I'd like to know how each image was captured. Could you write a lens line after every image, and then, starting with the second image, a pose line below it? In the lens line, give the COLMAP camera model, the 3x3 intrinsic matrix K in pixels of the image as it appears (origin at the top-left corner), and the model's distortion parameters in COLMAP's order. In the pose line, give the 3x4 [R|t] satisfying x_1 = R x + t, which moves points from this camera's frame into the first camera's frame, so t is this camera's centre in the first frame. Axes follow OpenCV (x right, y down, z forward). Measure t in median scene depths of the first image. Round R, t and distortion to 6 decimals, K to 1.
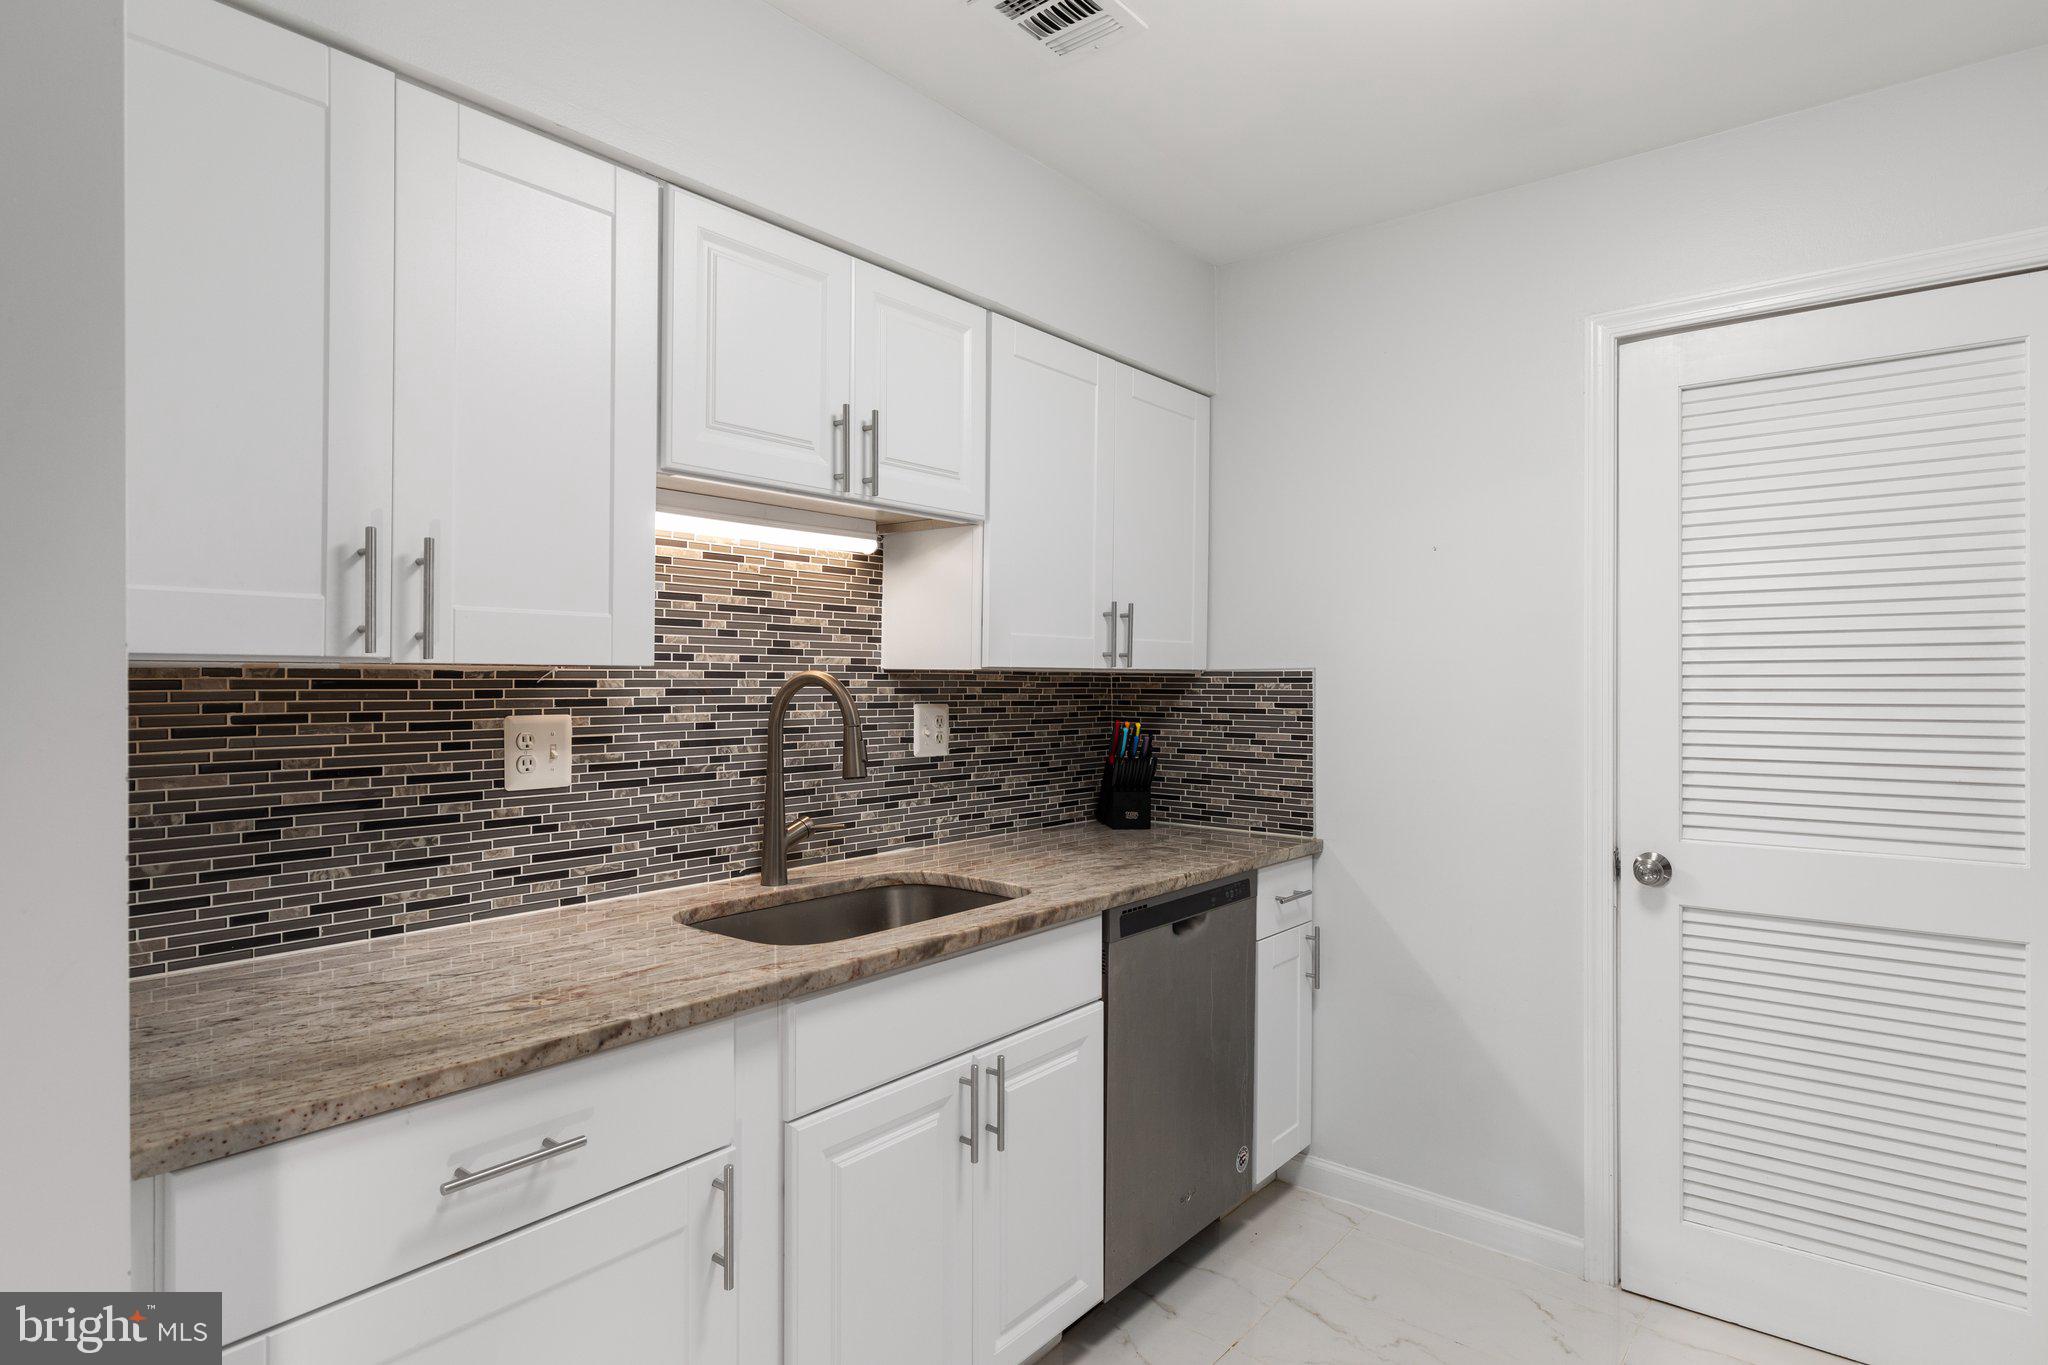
lens RADIAL K [[1084.6, 0, 1028.6], [0, 1084.6, 678.0], [0, 0, 1]] dist [0.003464, -0.000835]
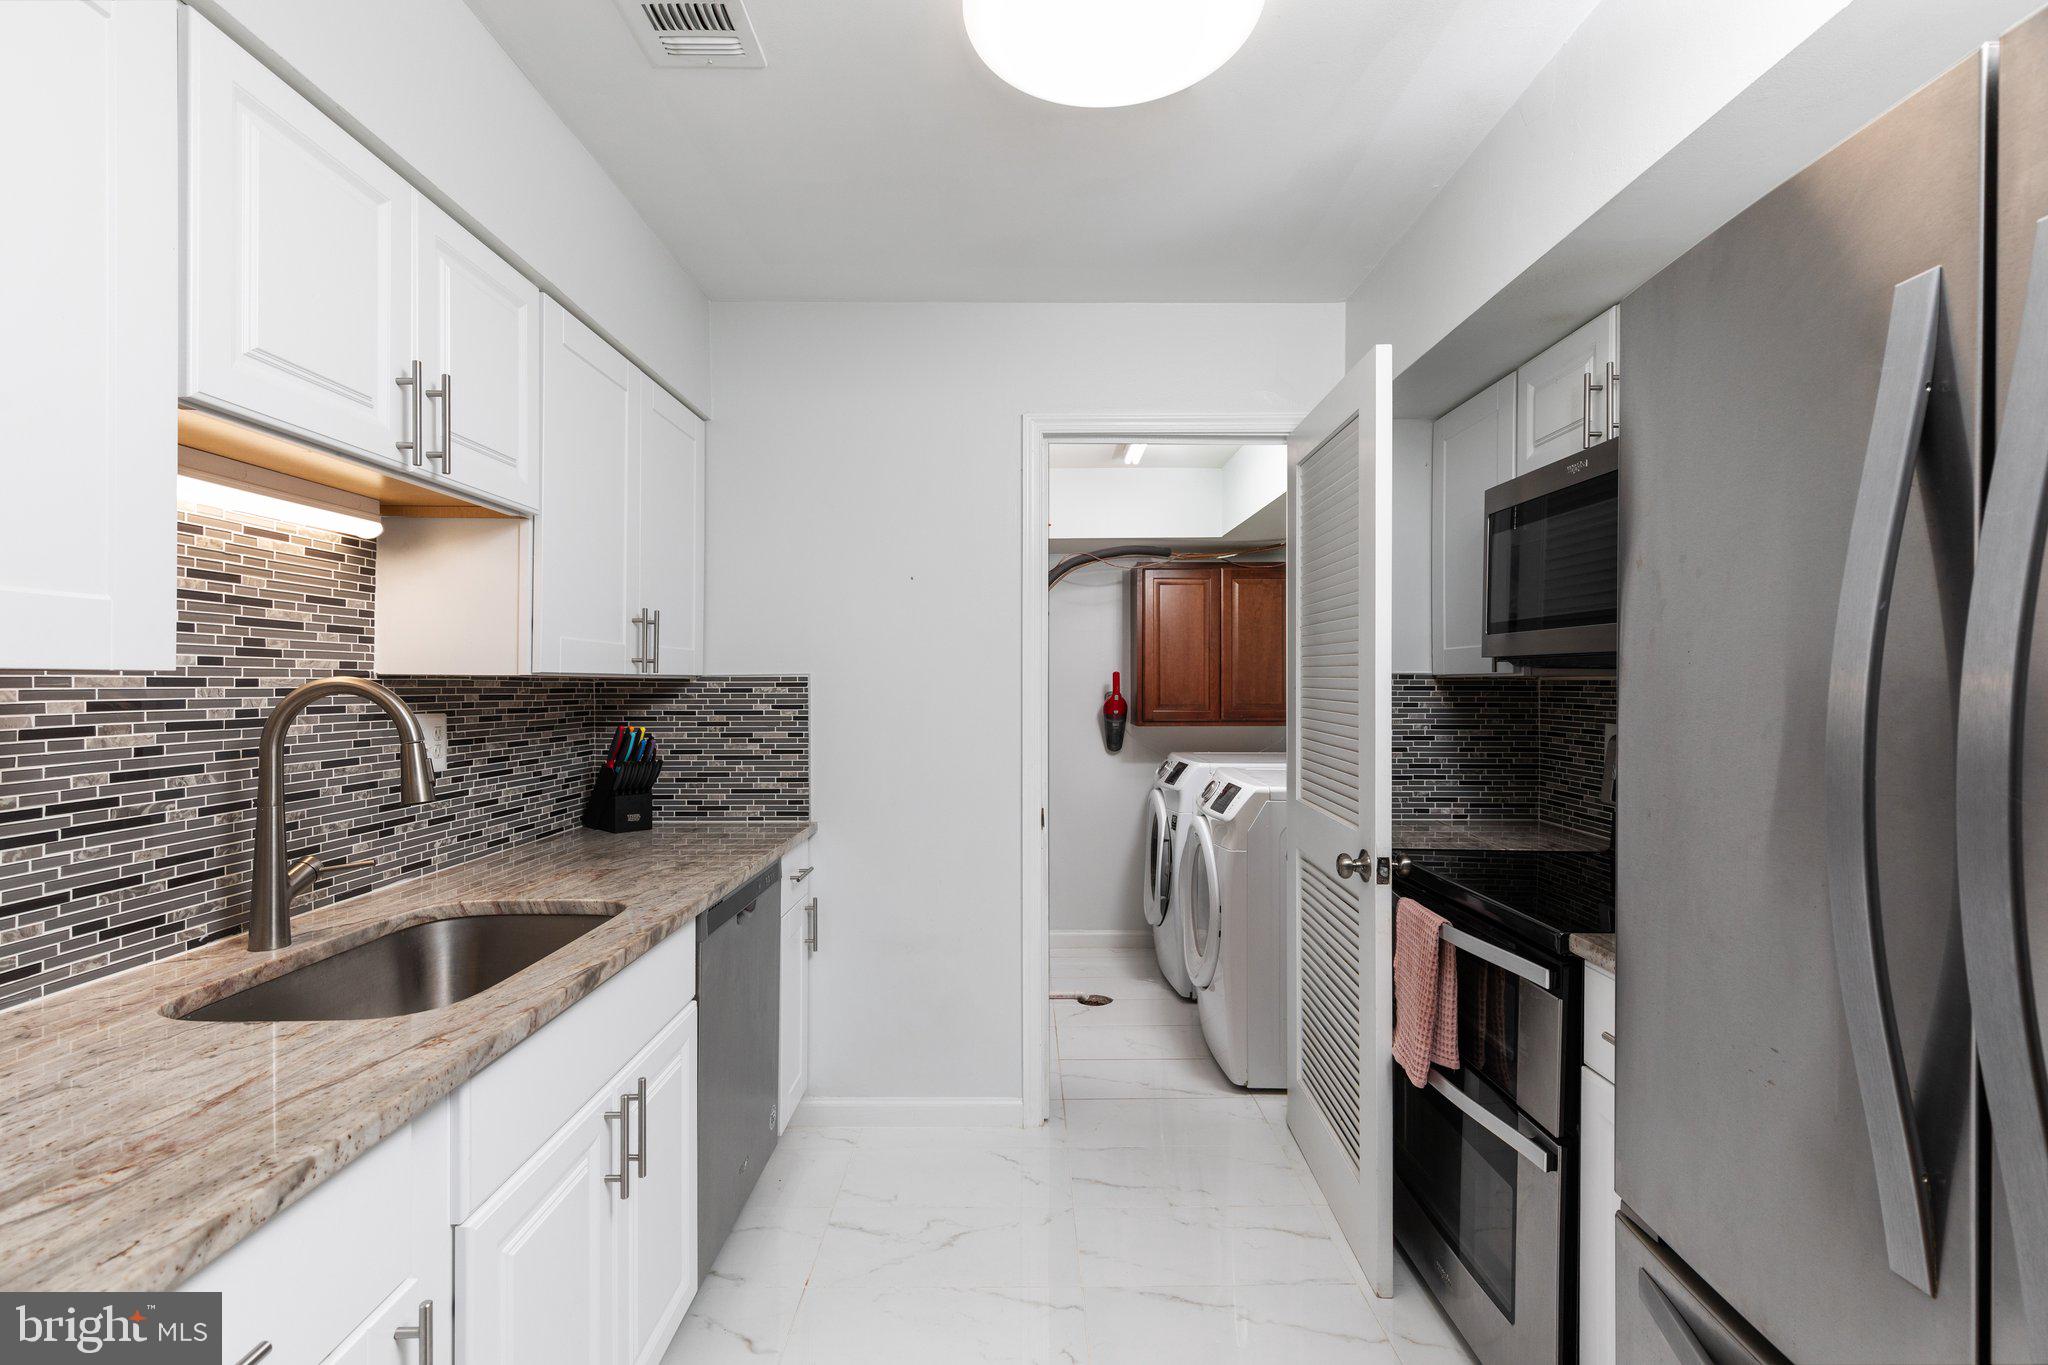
lens RADIAL K [[922.9, 0, 1028.0], [0, 922.9, 685.2], [0, 0, 1]] dist [0.007726, 0.000100]
pose [[0.769929, -0.005620, 0.638105, -0.220307], [0.002434, 0.999980, 0.005870, -0.002972], [-0.638125, -0.002966, 0.769927, 0.118530]]
